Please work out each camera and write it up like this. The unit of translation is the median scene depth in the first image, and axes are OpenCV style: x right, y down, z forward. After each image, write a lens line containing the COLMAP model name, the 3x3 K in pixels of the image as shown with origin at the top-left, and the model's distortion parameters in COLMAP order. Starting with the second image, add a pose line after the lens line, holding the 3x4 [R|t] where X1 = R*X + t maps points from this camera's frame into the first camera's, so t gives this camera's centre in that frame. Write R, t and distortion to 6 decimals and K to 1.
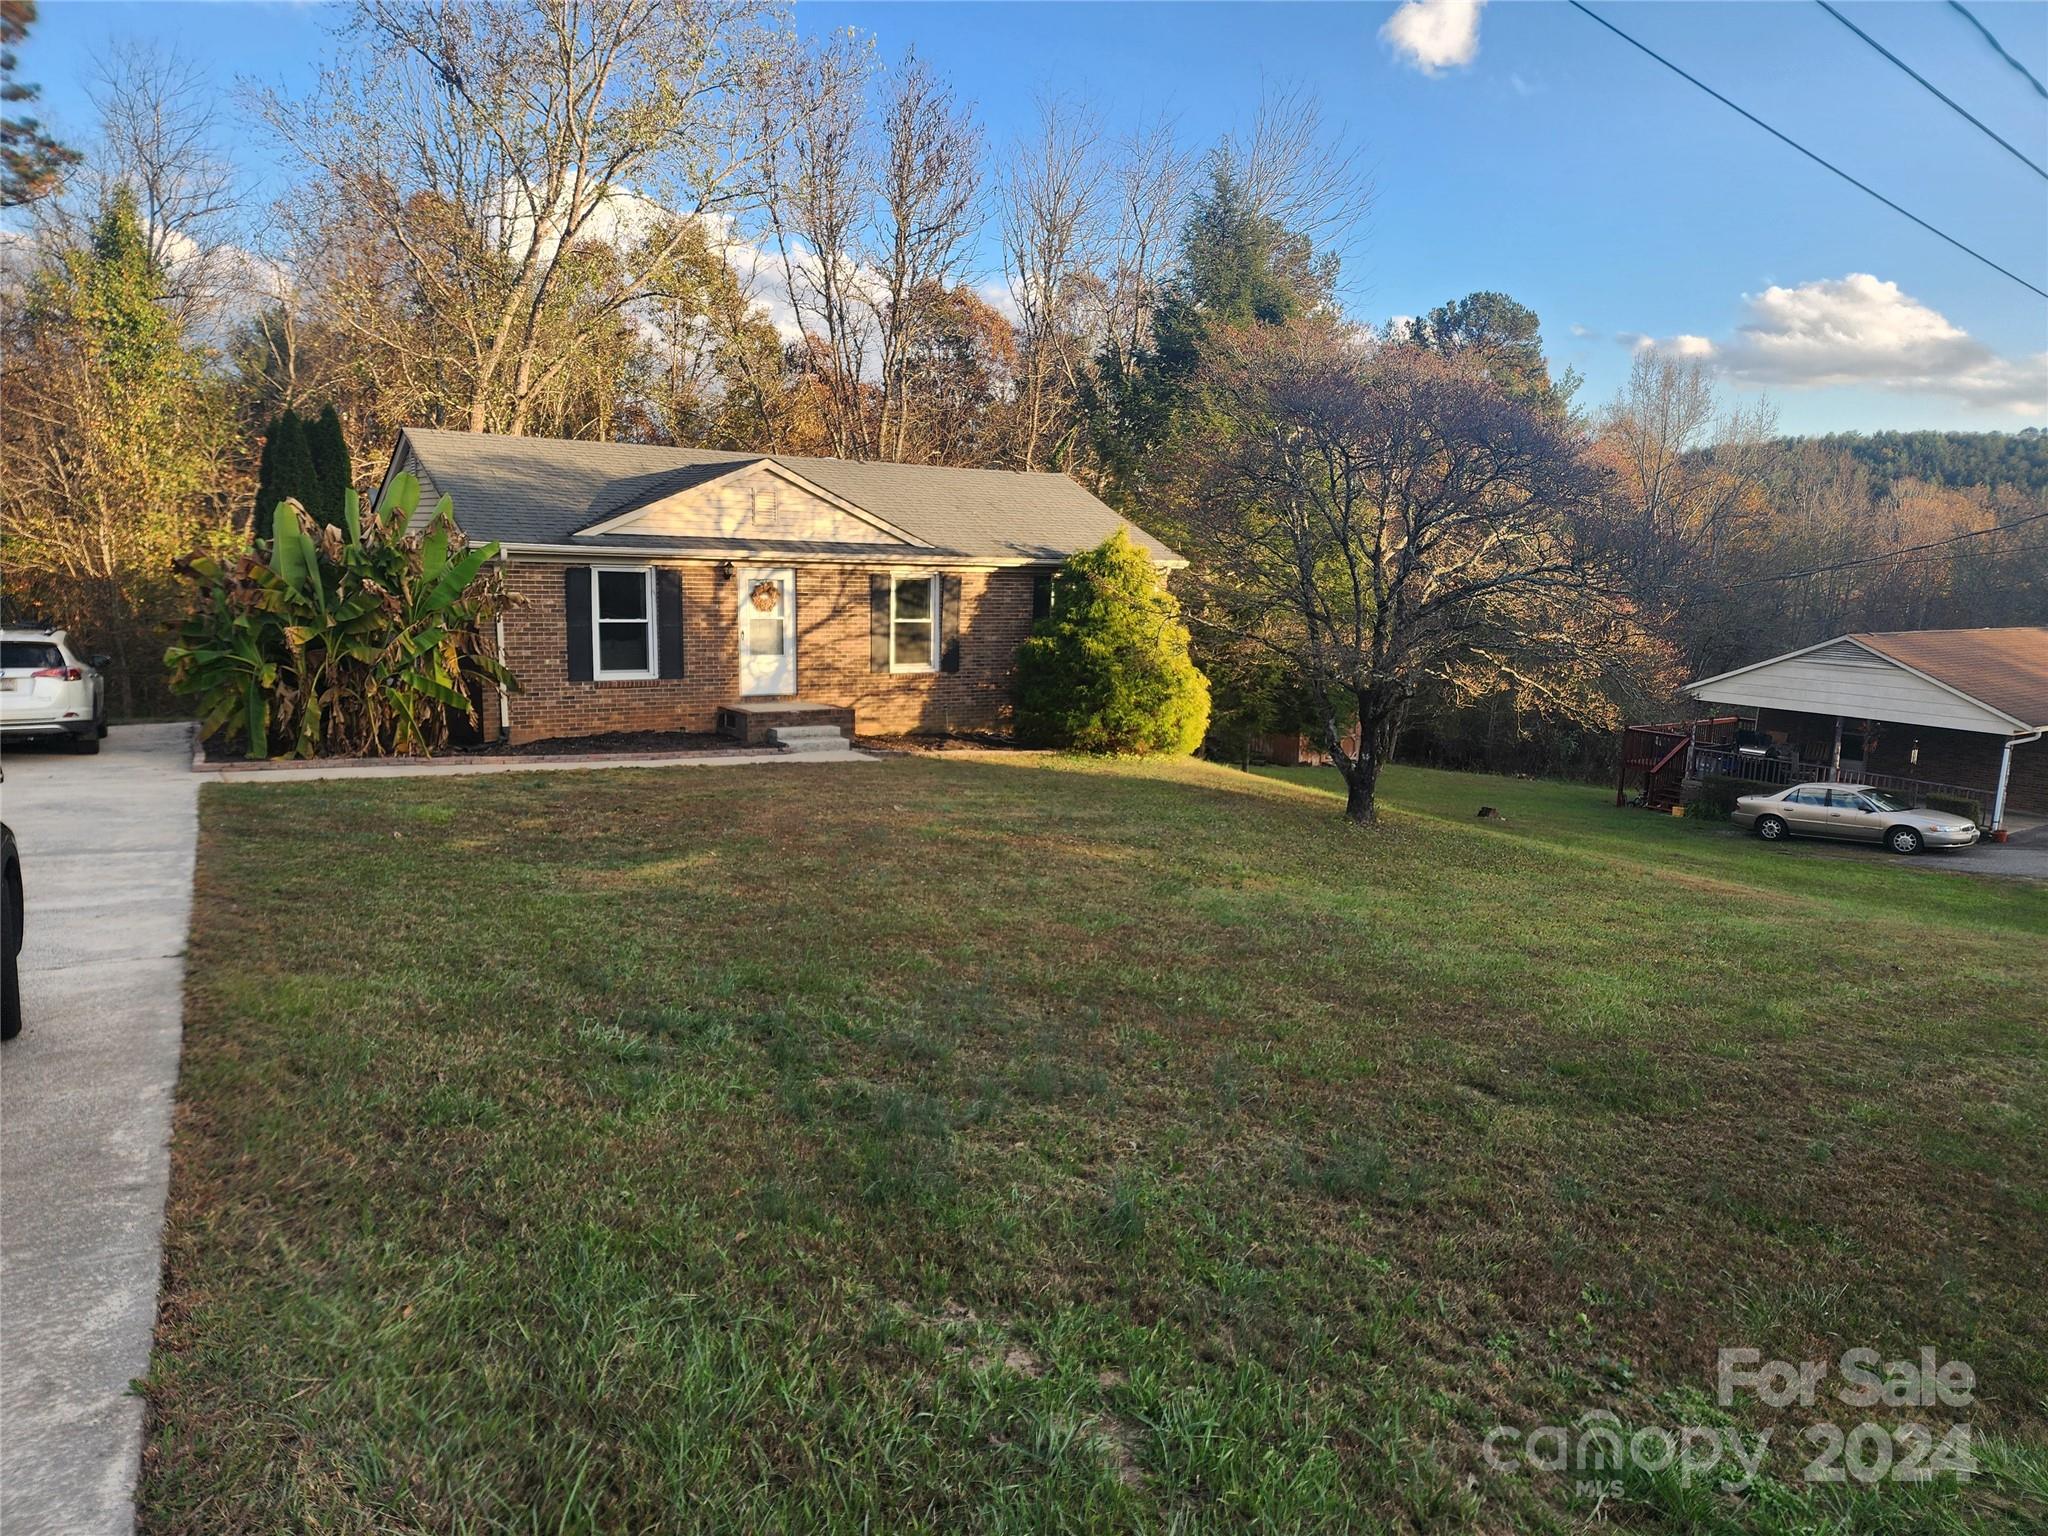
lens RADIAL K [[1391.6, 0, 1059.2], [0, 1391.6, 789.0], [0, 0, 1]] dist [0.082747, -0.073964]
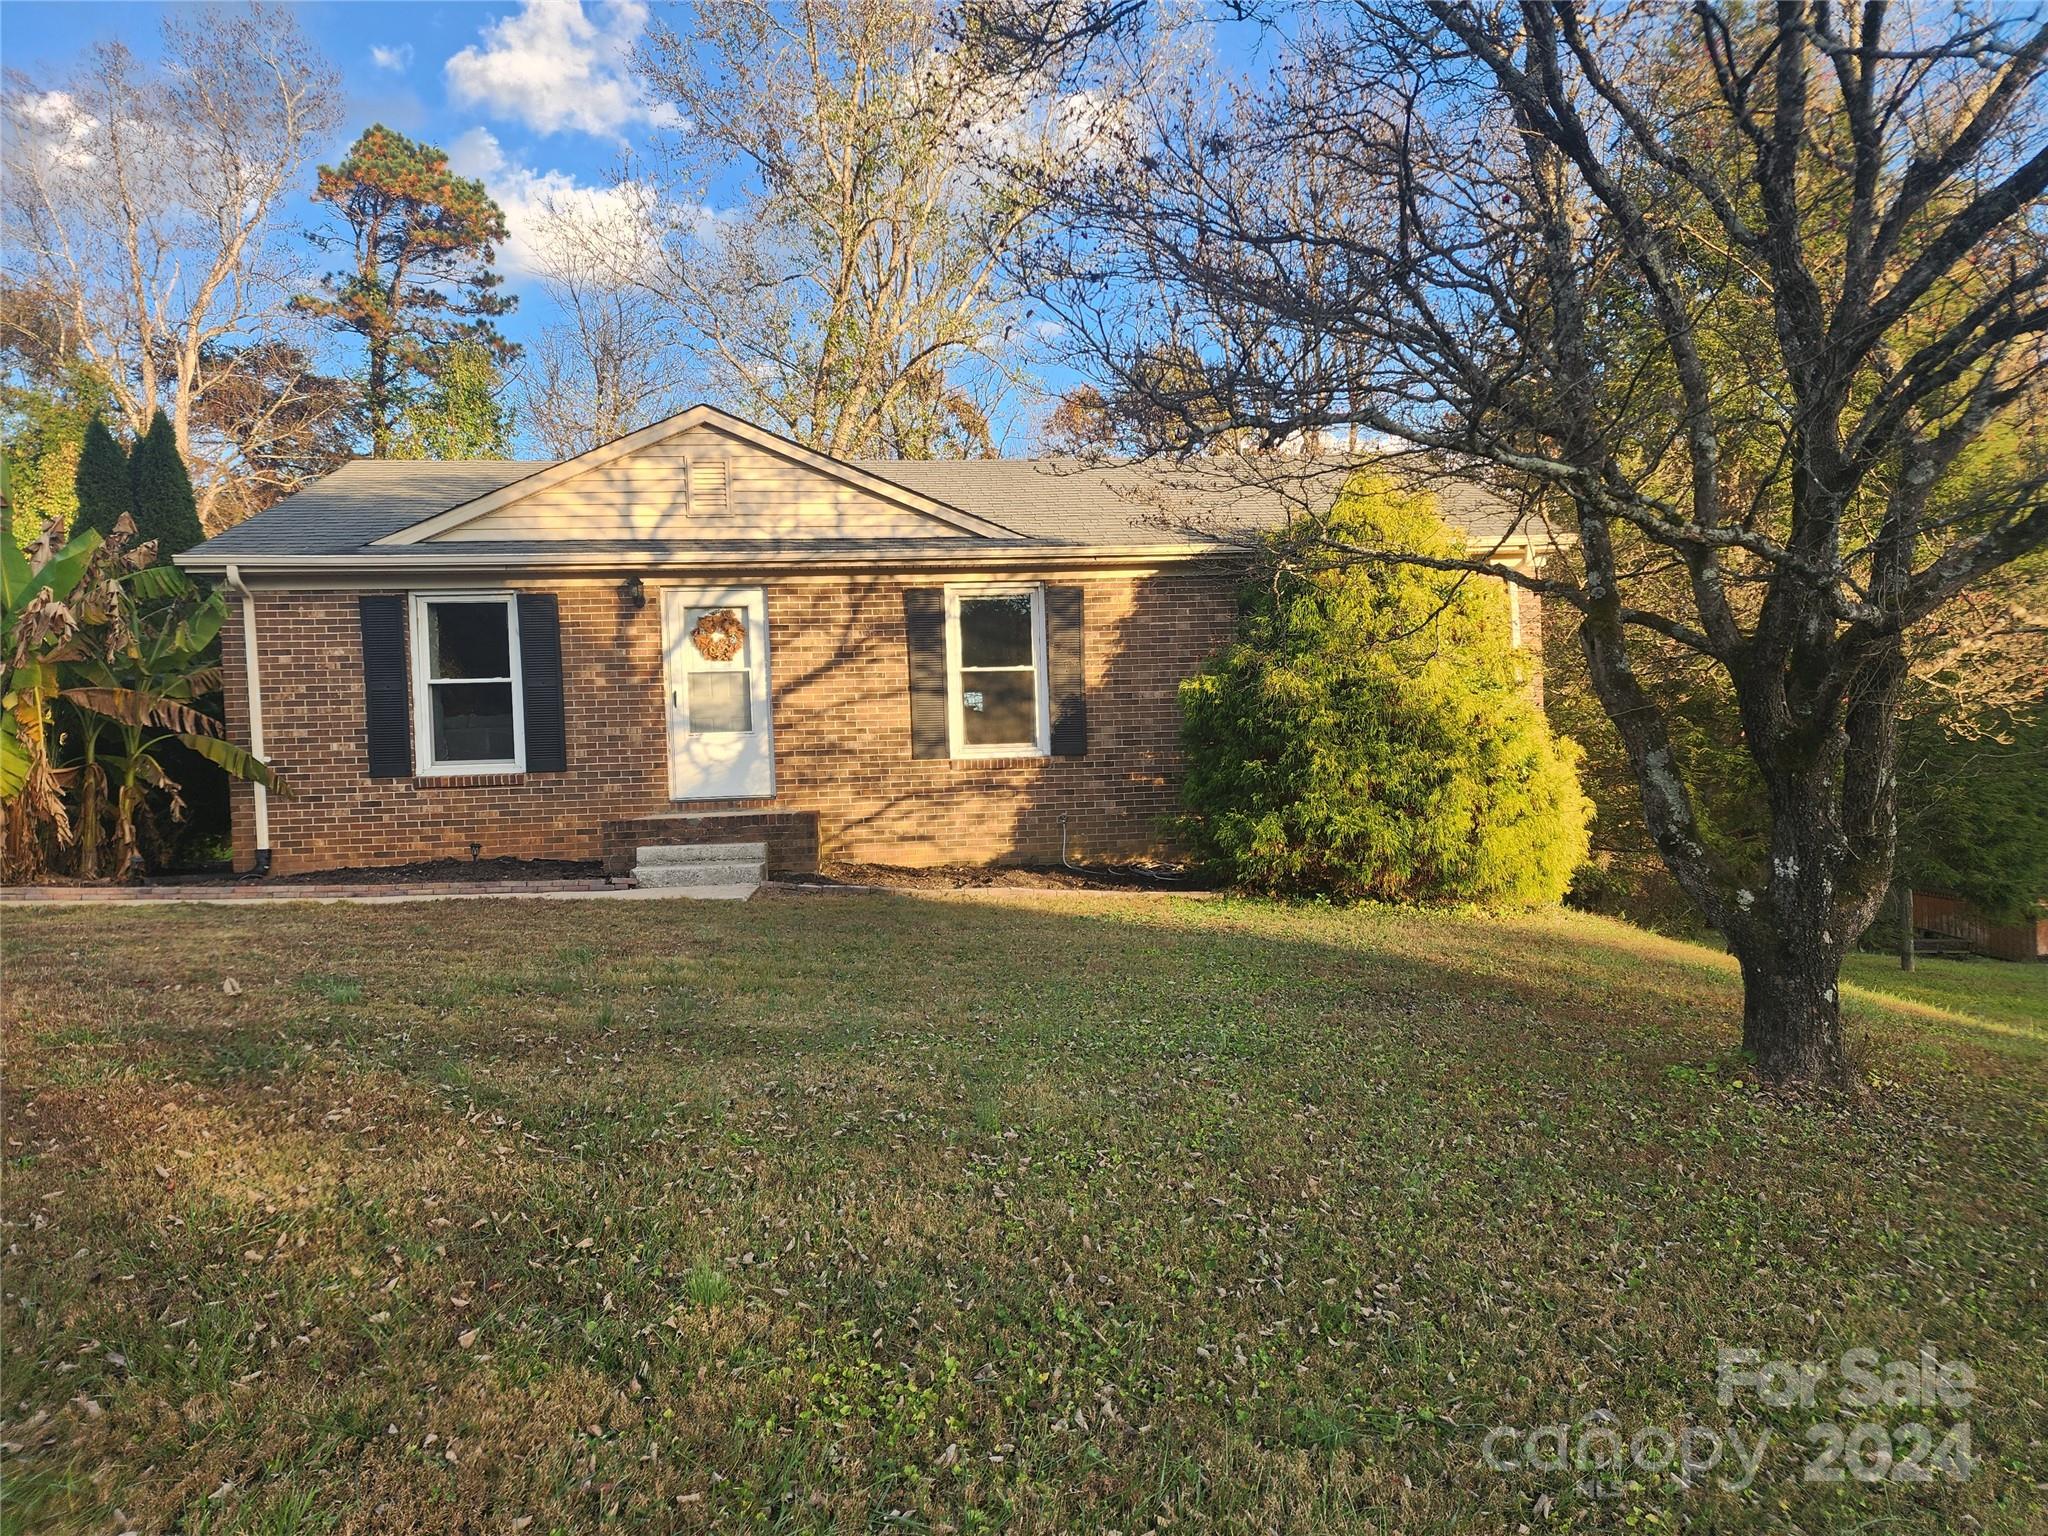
lens RADIAL K [[1391.6, 0, 1030.1], [0, 1391.6, 762.3], [0, 0, 1]] dist [0.082747, -0.073964]
pose [[0.875834, -0.052735, -0.479724, 0.188717], [-0.023724, 0.988106, -0.151933, 0.004557], [0.482030, 0.144448, 0.864165, 0.543117]]
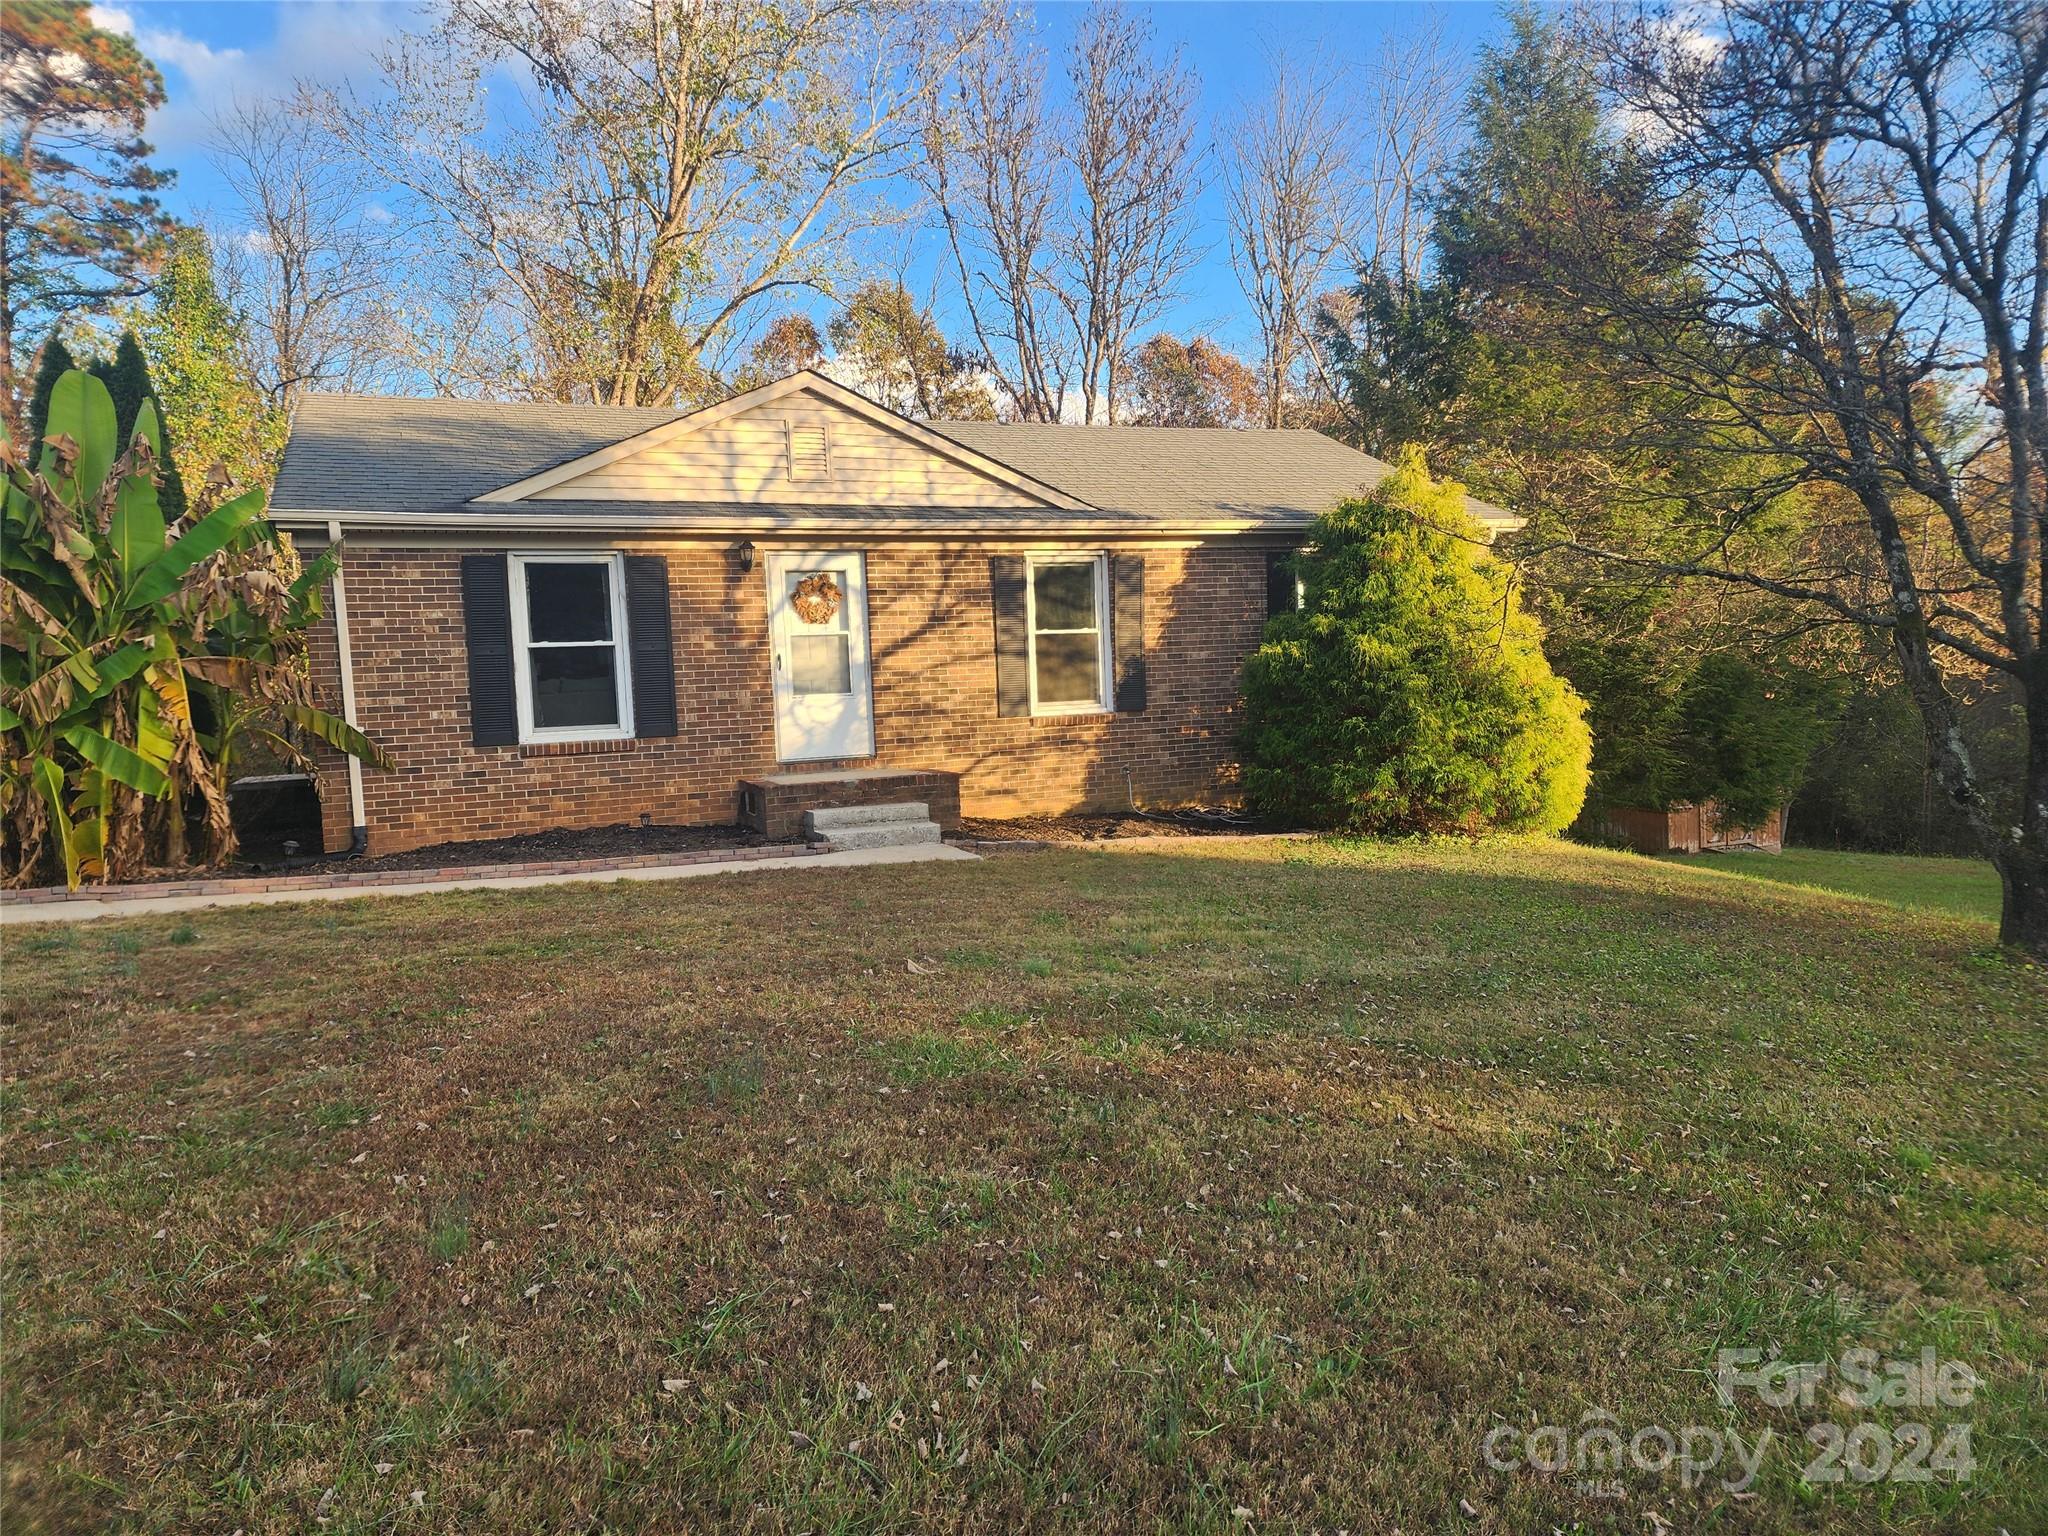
lens RADIAL K [[1391.6, 0, 1038.2], [0, 1391.6, 739.7], [0, 0, 1]] dist [0.082747, -0.073964]
pose [[0.977735, -0.053945, -0.202791, 0.004718], [0.031152, 0.992998, -0.113953, -0.003823], [0.207518, 0.105099, 0.972569, 0.426206]]
